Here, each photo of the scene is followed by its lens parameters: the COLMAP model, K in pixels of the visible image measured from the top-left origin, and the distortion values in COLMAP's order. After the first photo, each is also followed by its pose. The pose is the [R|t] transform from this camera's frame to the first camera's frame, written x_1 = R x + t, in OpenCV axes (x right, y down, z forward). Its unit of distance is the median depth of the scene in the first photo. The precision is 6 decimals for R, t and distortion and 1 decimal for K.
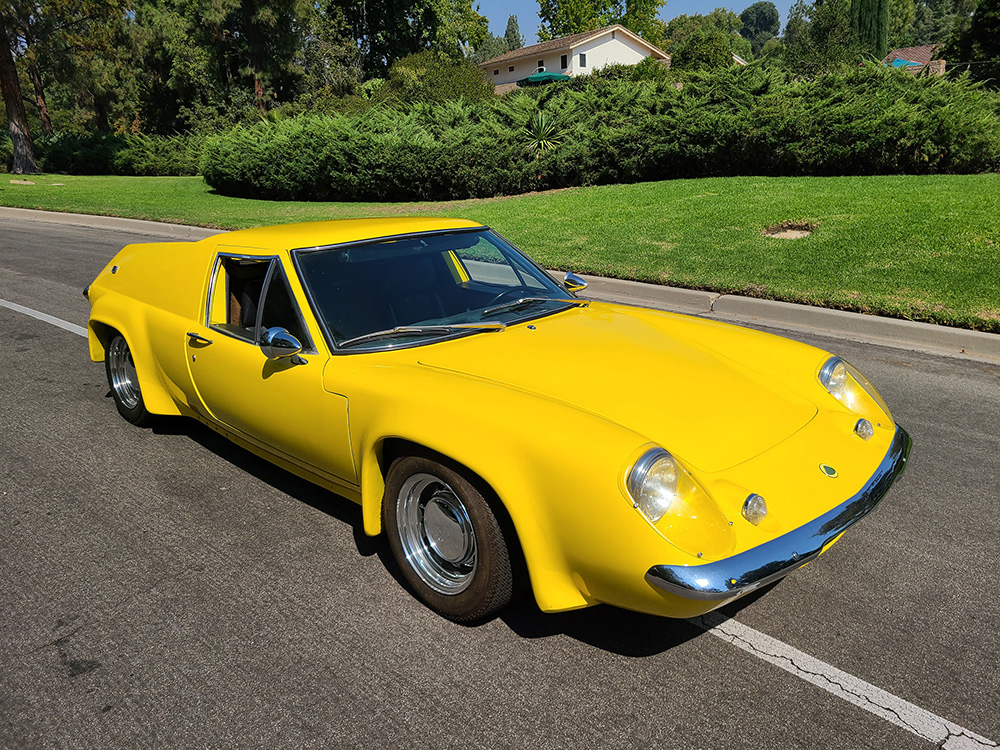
lens RADIAL K [[751.2, 0, 506.8], [0, 751.2, 371.9], [0, 0, 1]] dist [0.050563, -0.034578]
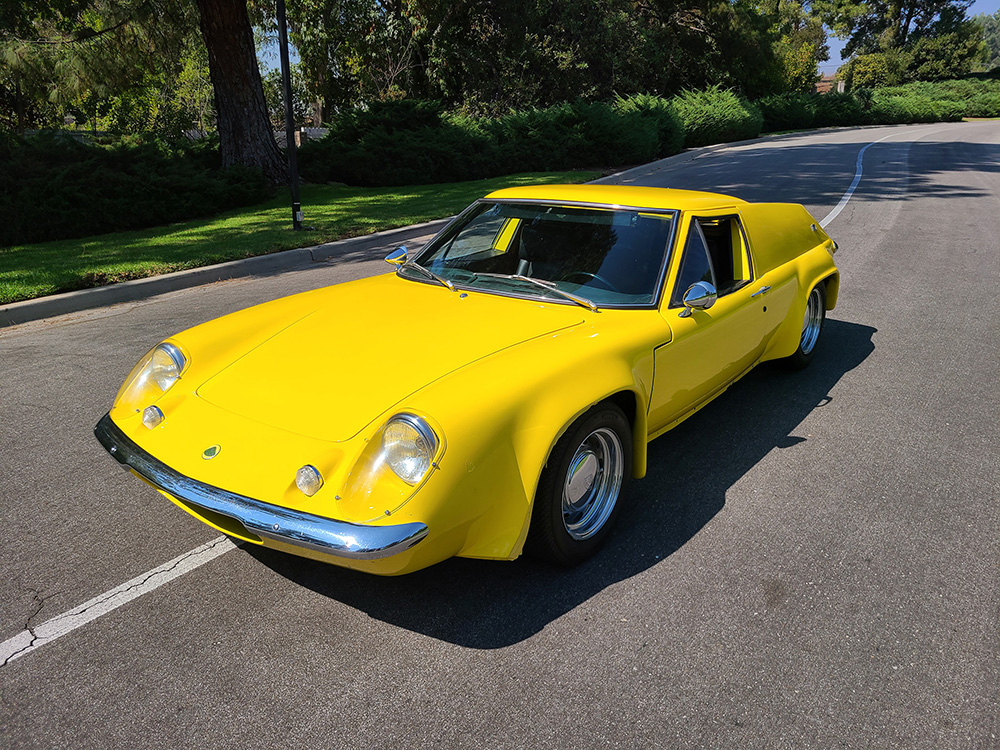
lens RADIAL K [[751.2, 0, 511.6], [0, 751.2, 365.0], [0, 0, 1]] dist [0.050563, -0.034578]
pose [[0.122802, 0.317130, -0.940398, 0.205125], [-0.276398, 0.921008, 0.274498, -0.053594], [0.953165, 0.226215, 0.200755, 0.171494]]
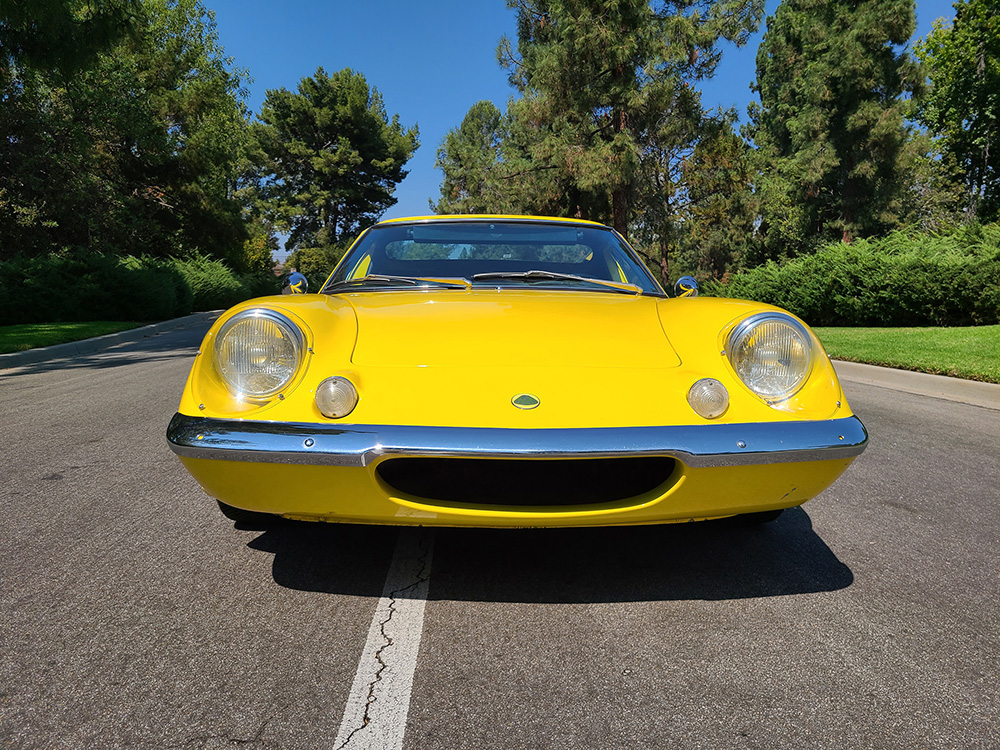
lens RADIAL K [[751.2, 0, 500.9], [0, 751.2, 374.4], [0, 0, 1]] dist [0.050563, -0.034578]
pose [[0.723128, 0.078198, -0.686273, 0.129931], [-0.212903, 0.970428, -0.113760, 0.028005], [0.657083, 0.228373, 0.718392, 0.073092]]
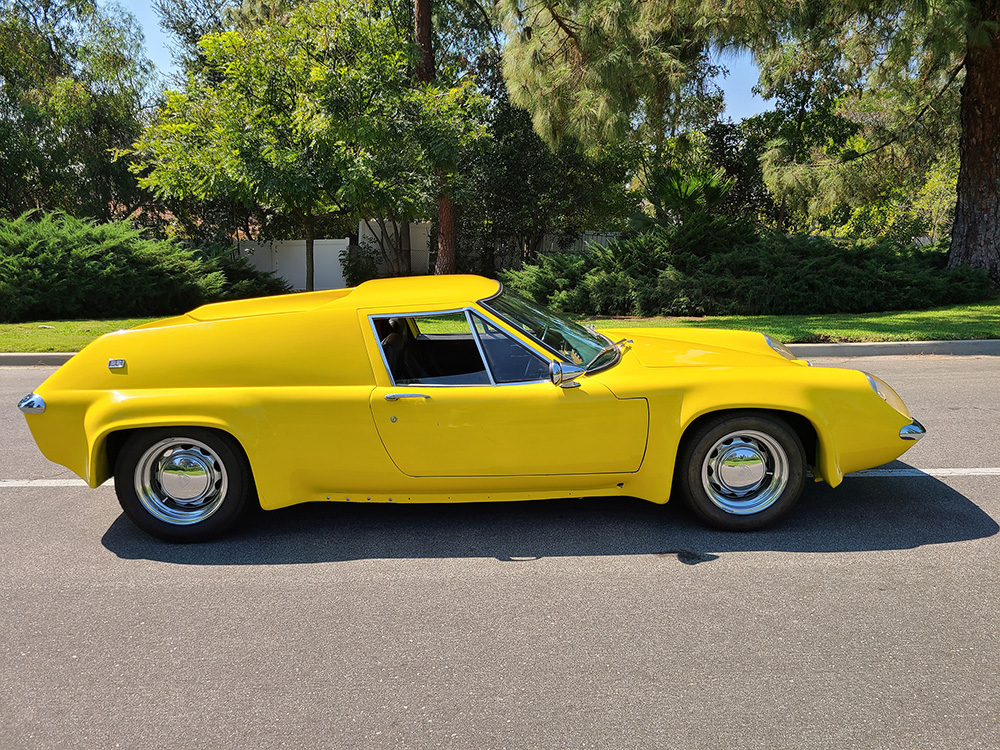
lens RADIAL K [[751.2, 0, 505.1], [0, 751.2, 371.9], [0, 0, 1]] dist [0.050563, -0.034578]
pose [[-0.683176, 0.139922, -0.716723, 0.331530], [-0.211442, 0.901528, 0.377545, -0.054405], [0.698973, 0.409475, -0.586317, 0.199534]]
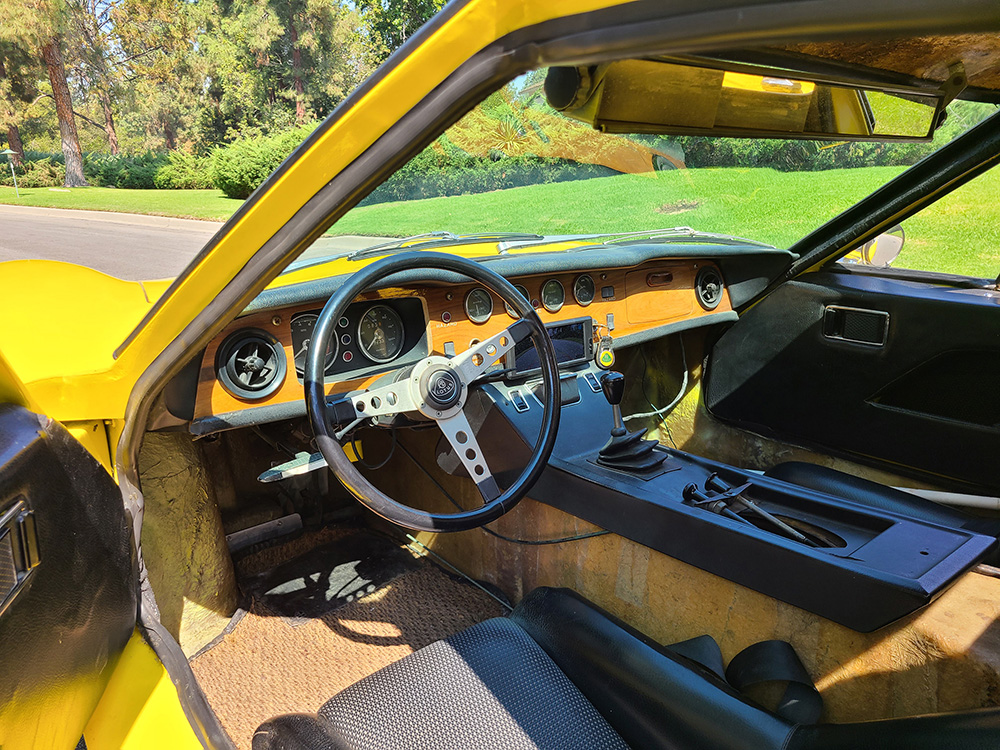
lens RADIAL K [[751.2, 0, 487.7], [0, 751.2, 375.5], [0, 0, 1]] dist [0.050563, -0.034578]
pose [[0.995022, 0.021368, -0.097339, 0.124081], [-0.023926, 0.999396, -0.025185, 0.041351], [0.096742, 0.027389, 0.994933, -0.023724]]
